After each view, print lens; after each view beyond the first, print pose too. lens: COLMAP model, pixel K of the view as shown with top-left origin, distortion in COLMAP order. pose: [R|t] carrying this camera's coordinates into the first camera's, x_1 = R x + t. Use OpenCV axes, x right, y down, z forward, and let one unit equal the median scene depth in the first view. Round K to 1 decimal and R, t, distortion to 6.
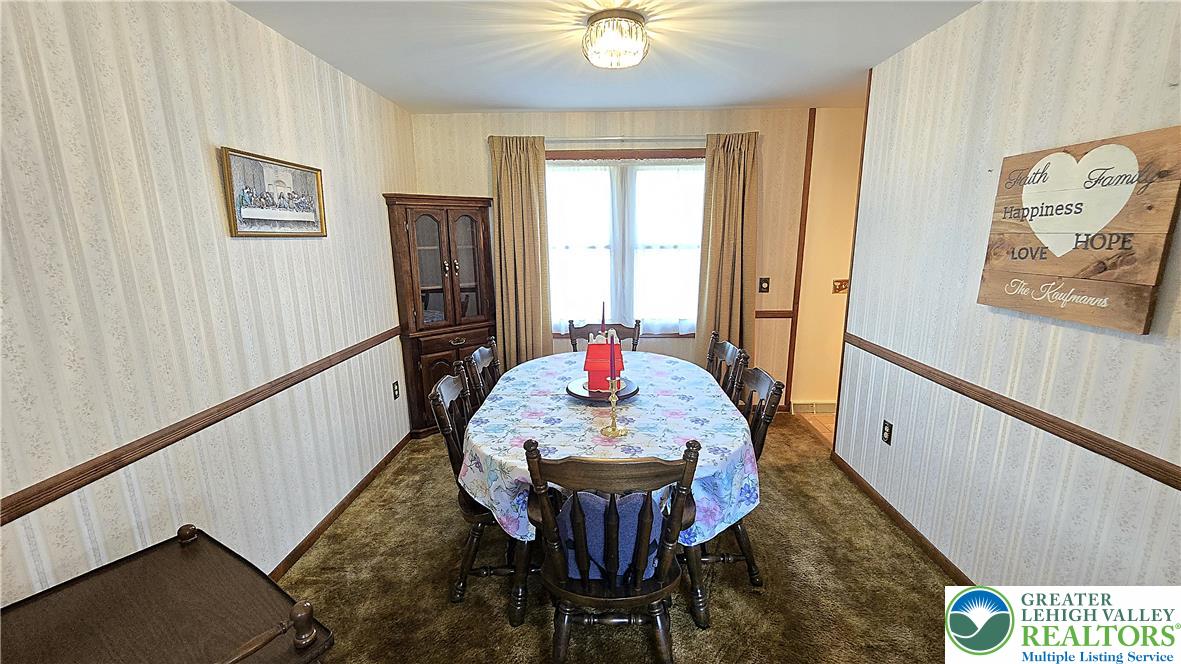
lens RADIAL K [[482.4, 0, 590.9], [0, 482.4, 338.8], [0, 0, 1]] dist [0.000005, 0.000115]
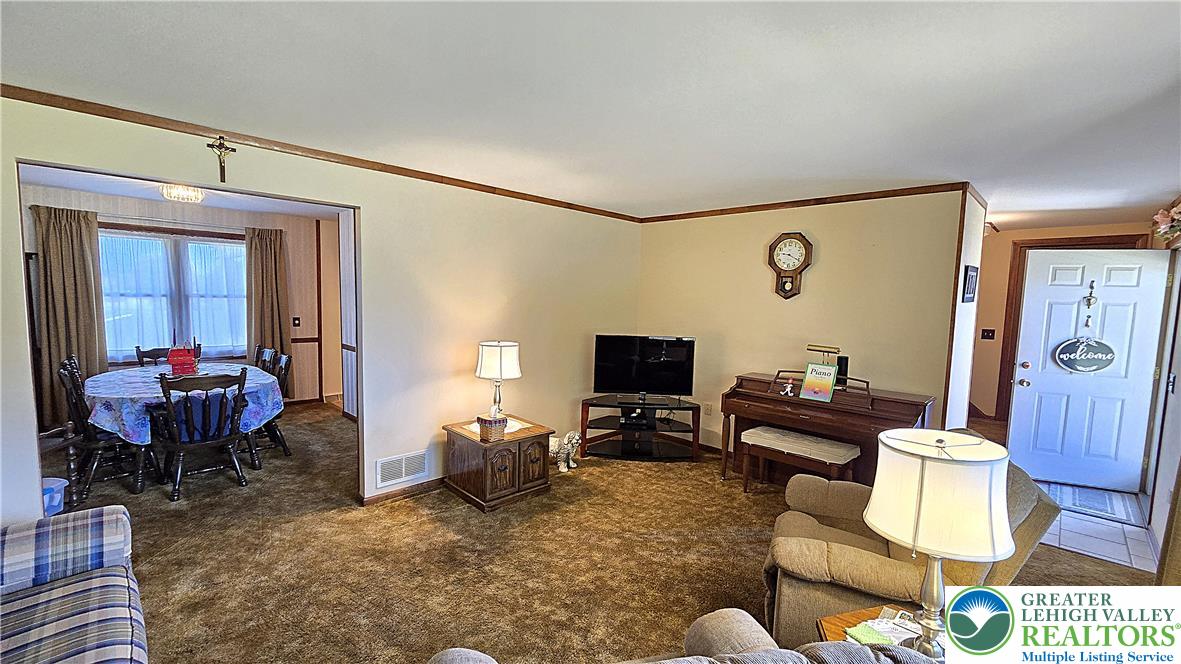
lens RADIAL K [[482.4, 0, 593.0], [0, 482.4, 338.1], [0, 0, 1]] dist [0.000005, 0.000115]
pose [[0.673243, -0.037838, 0.738453, -0.168616], [0.120357, 0.990979, -0.058951, 0.163437], [-0.729560, 0.128567, 0.671723, -0.826779]]
